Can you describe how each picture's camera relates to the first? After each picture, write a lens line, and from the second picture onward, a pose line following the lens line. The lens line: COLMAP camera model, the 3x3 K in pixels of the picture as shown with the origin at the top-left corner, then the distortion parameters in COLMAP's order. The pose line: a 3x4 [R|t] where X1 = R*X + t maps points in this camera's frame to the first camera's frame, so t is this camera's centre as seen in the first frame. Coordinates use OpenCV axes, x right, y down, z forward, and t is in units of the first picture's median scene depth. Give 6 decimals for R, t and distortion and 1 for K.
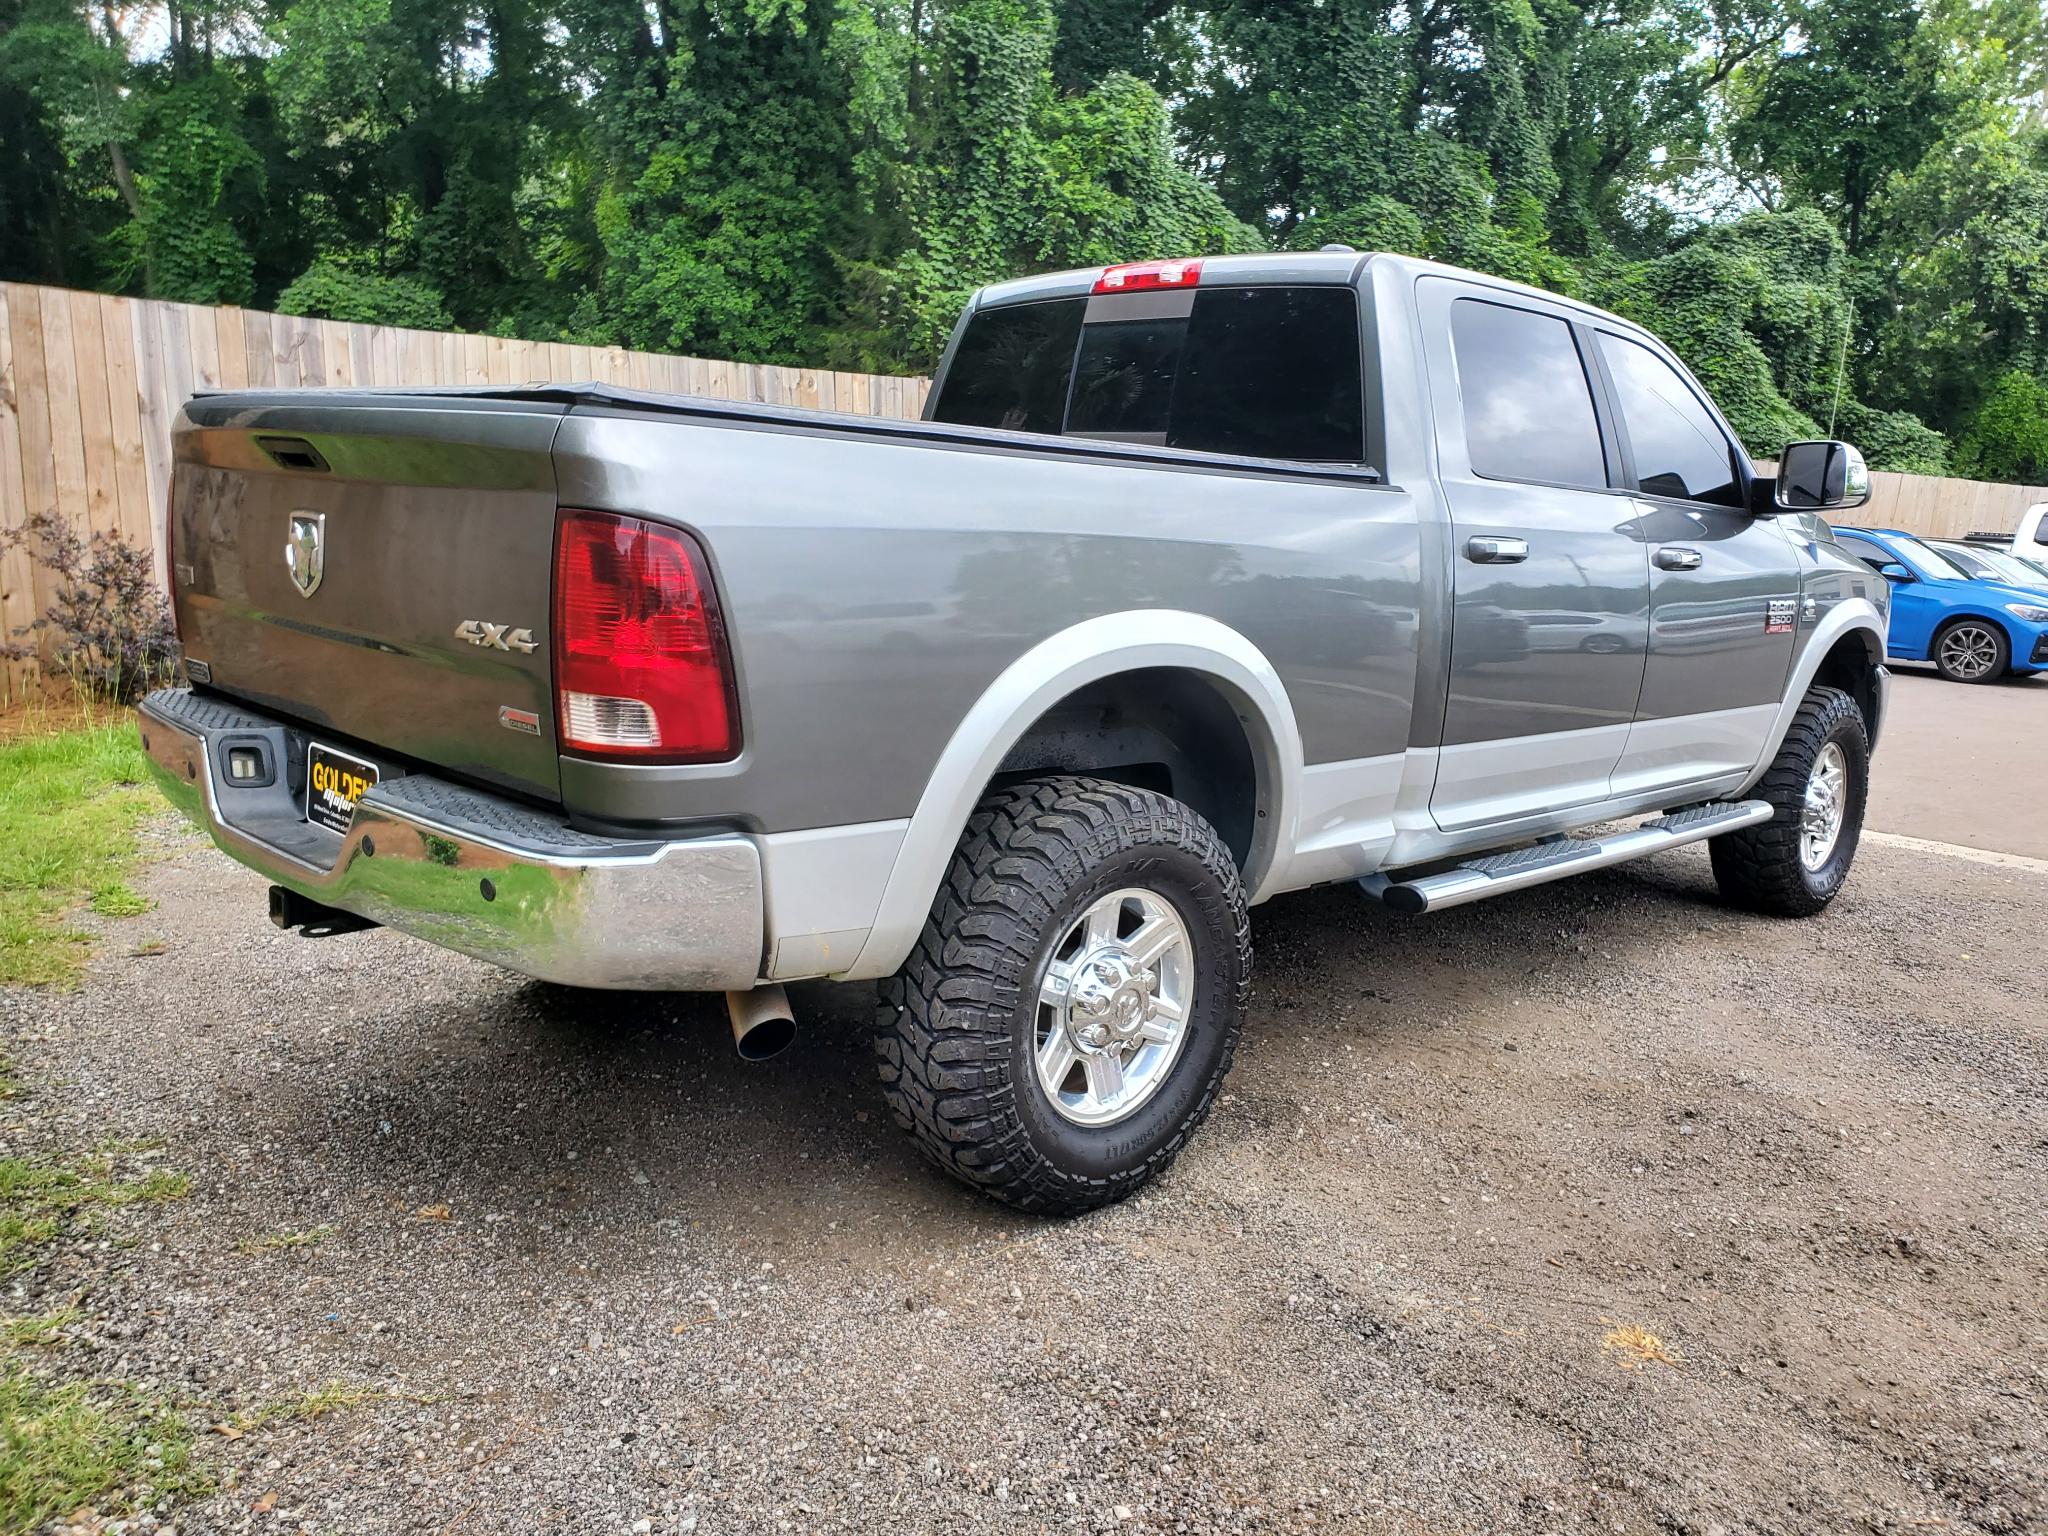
lens RADIAL K [[1545.0, 0, 1025.2], [0, 1545.0, 858.6], [0, 0, 1]] dist [-0.037717, 0.028951]
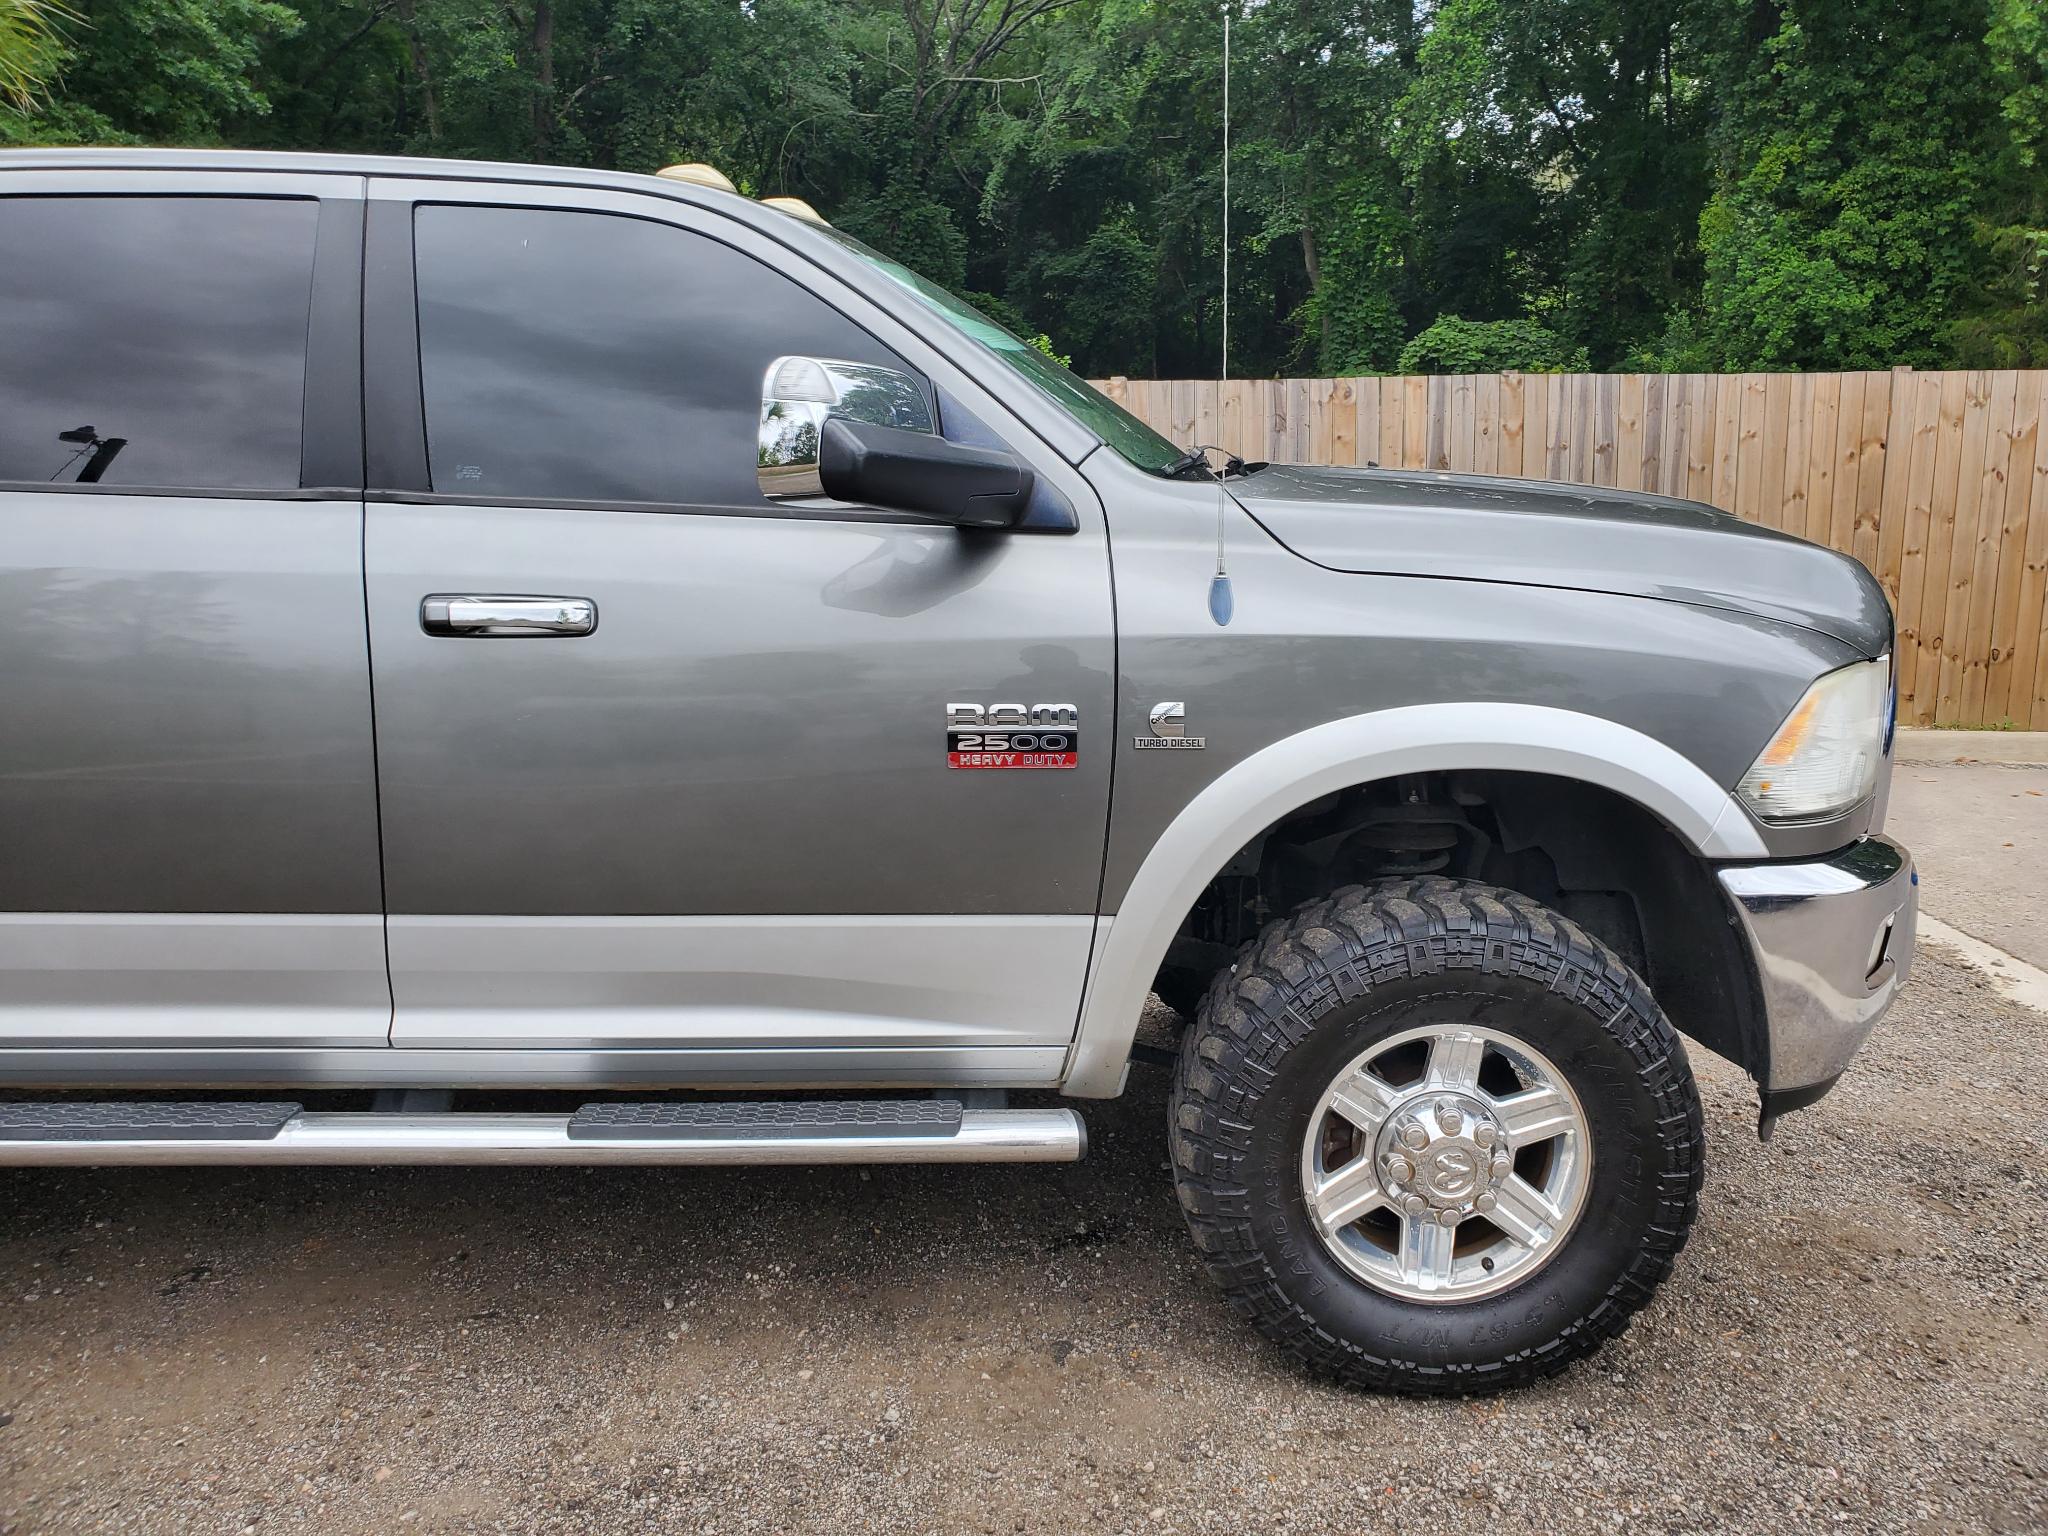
lens RADIAL K [[1545.0, 0, 1025.2], [0, 1545.0, 858.6], [0, 0, 1]] dist [-0.037717, 0.028951]
pose [[0.720159, 0.099268, -0.686670, 0.103136], [-0.115506, 0.993054, 0.022421, -0.010731], [0.684126, 0.063168, 0.726623, 0.066596]]
